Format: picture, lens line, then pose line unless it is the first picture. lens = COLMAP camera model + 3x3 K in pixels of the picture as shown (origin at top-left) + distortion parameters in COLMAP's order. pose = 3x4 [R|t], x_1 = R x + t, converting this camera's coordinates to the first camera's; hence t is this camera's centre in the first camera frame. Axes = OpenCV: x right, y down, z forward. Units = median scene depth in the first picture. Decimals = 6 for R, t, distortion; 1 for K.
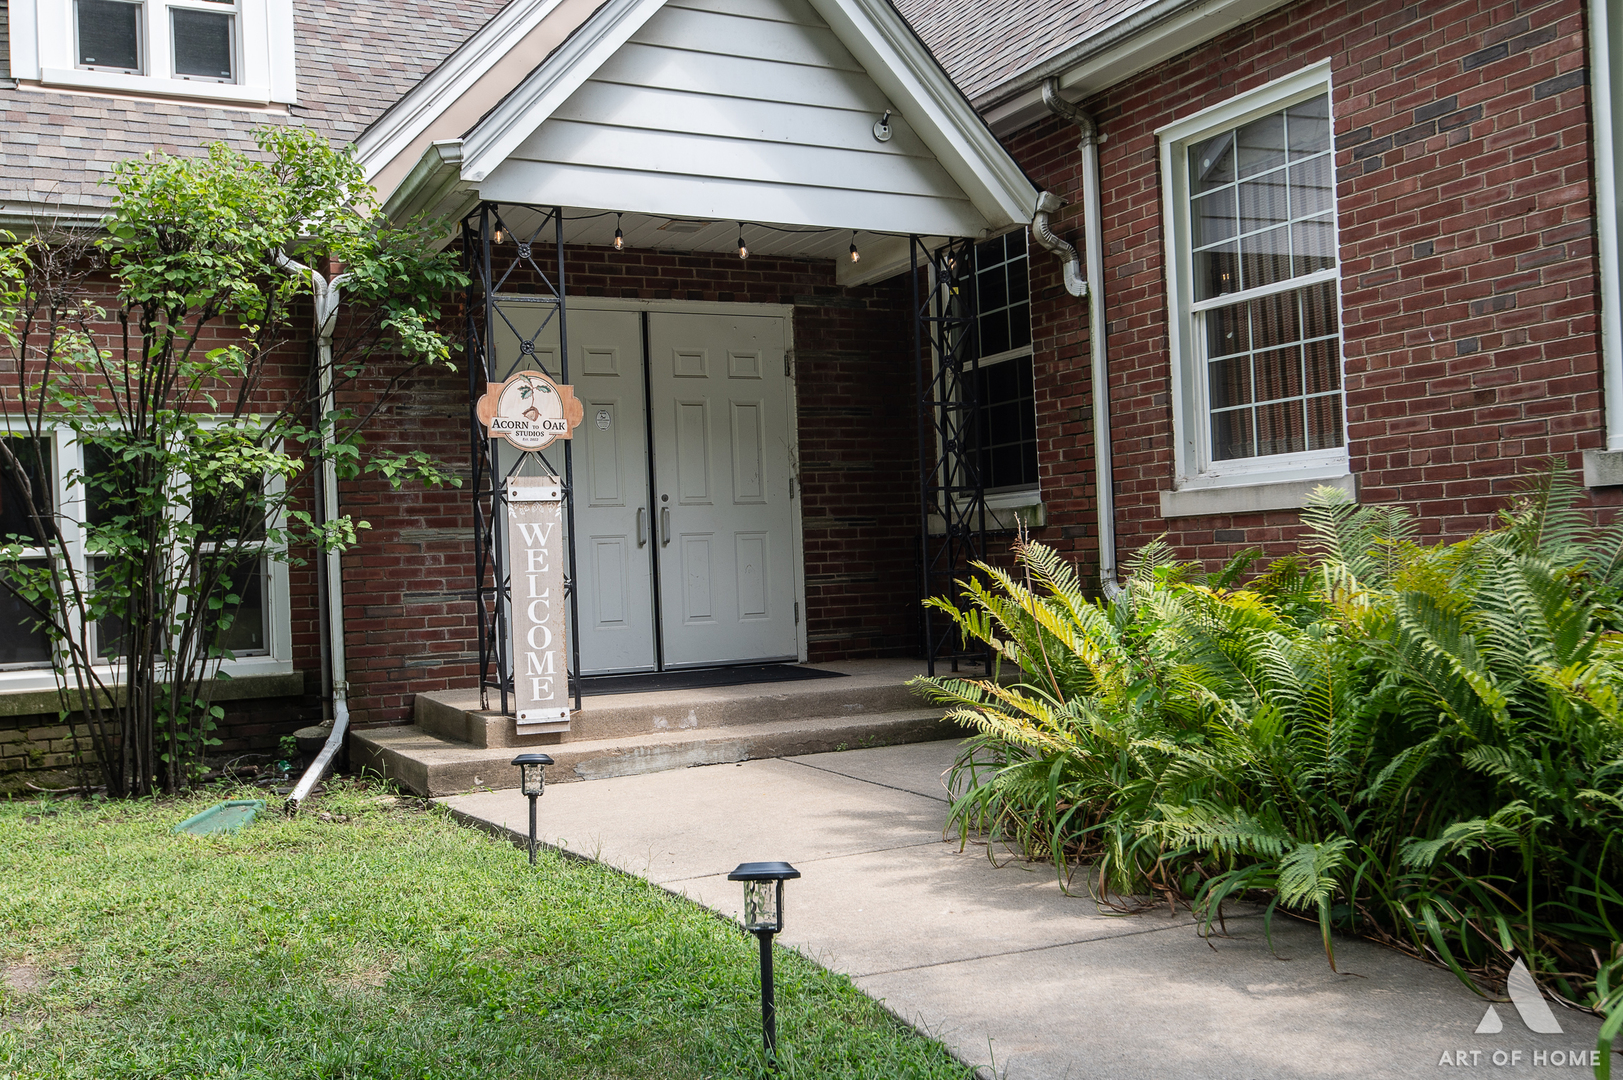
lens RADIAL K [[1598.9, 0, 807.4], [0, 1598.9, 547.2], [0, 0, 1]] dist [0.018775, 0.000000]
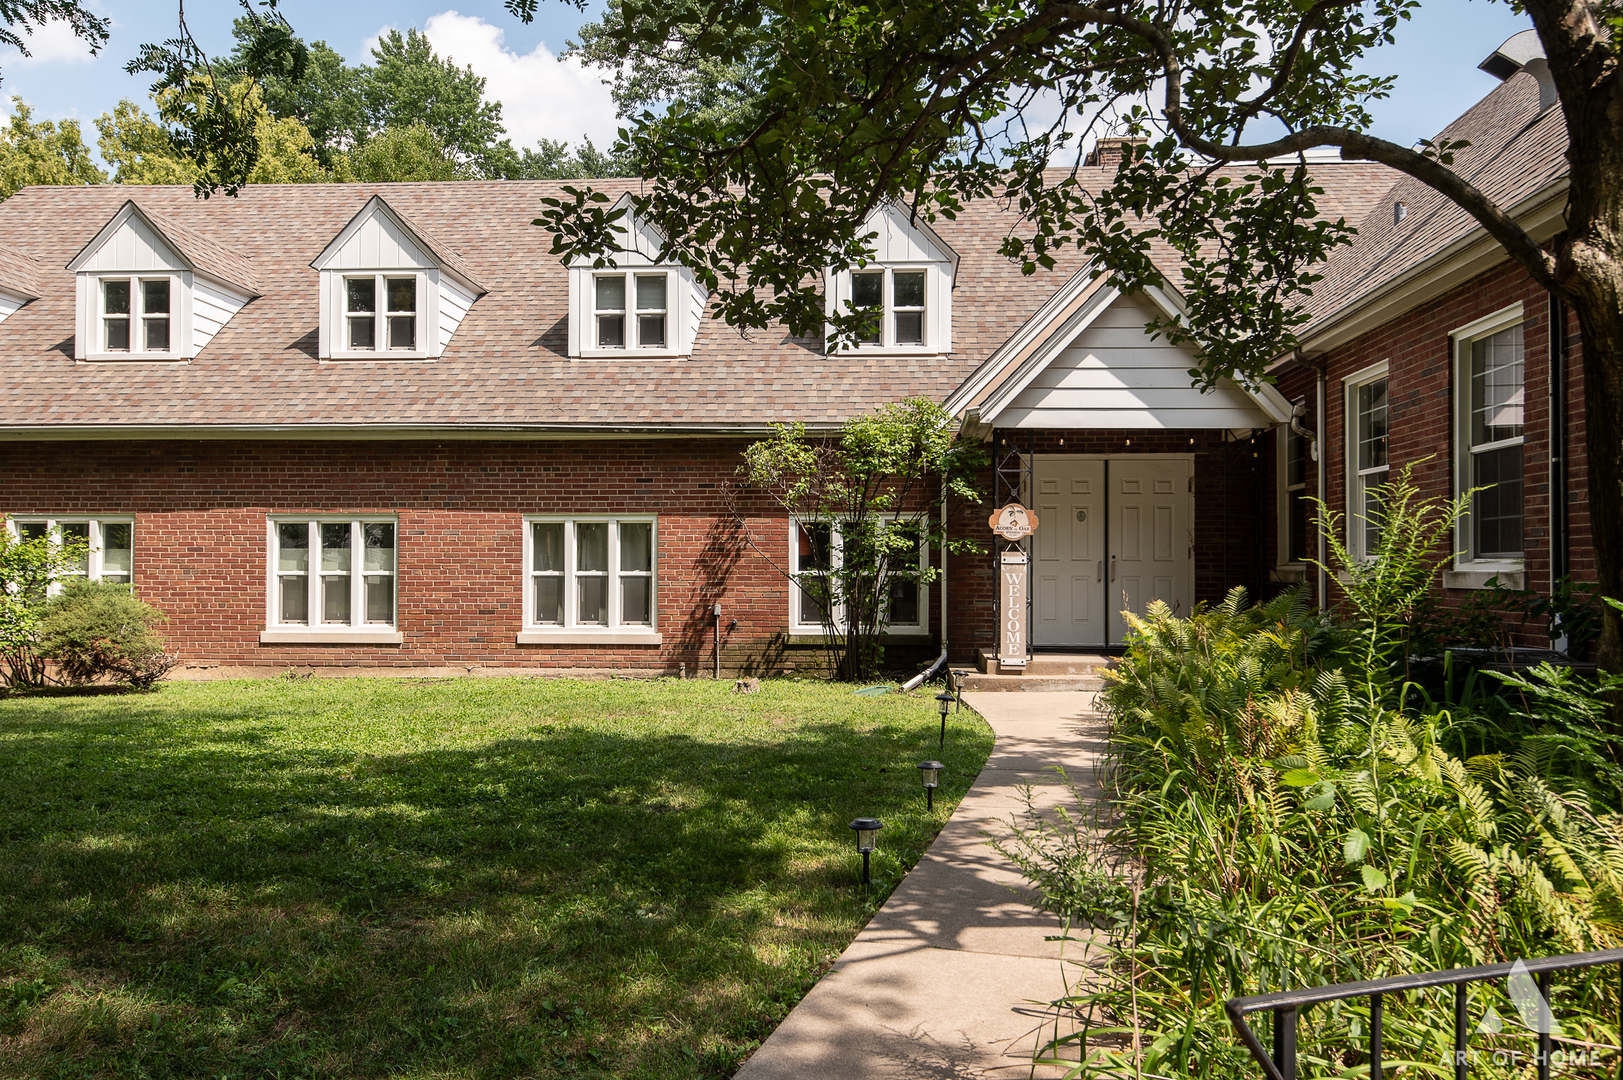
lens RADIAL K [[1305.5, 0, 804.5], [0, 1305.5, 534.0], [0, 0, 1]] dist [0.027928, -0.005348]
pose [[0.864394, 0.029422, -0.501953, 0.452031], [-0.031273, 0.999500, 0.004730, -0.064884], [0.501841, 0.011609, 0.864882, -0.652522]]
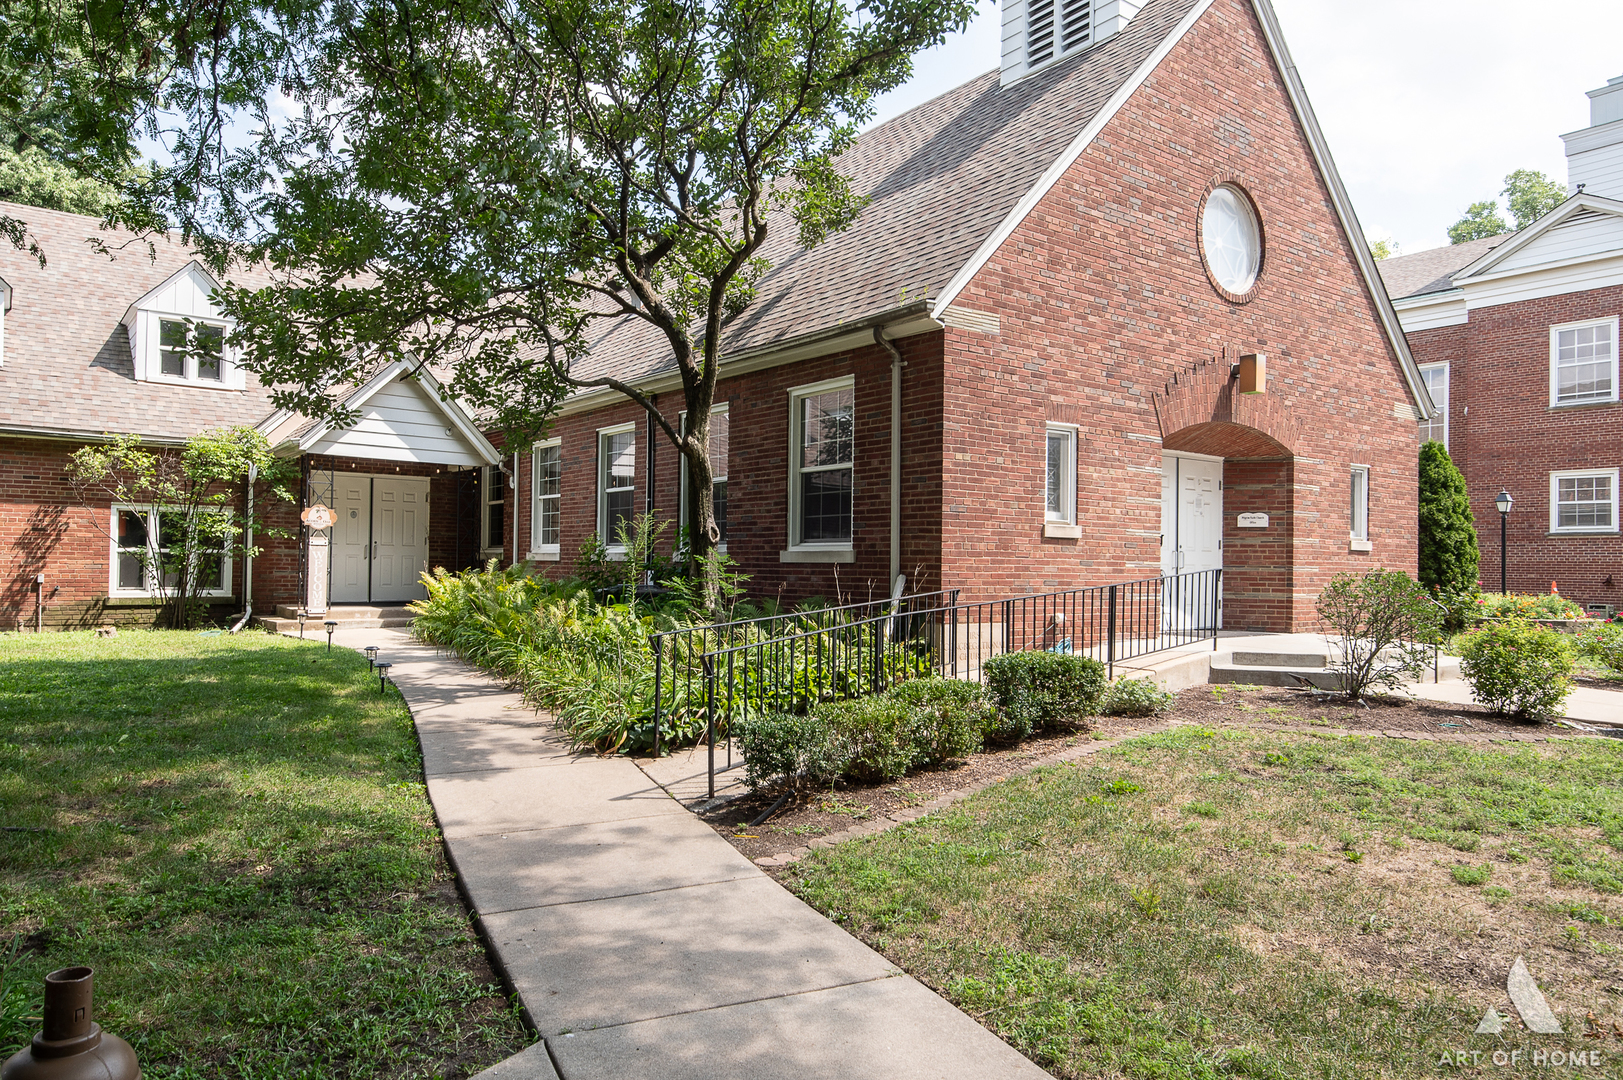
lens RADIAL K [[1067.0, 0, 810.6], [0, 1067.0, 544.6], [0, 0, 1]] dist [0.029001, 0.001092]
pose [[0.978567, 0.057812, 0.197647, 0.357830], [-0.055361, 0.998306, -0.017907, -0.043401], [-0.198347, 0.006582, 0.980110, -1.271500]]
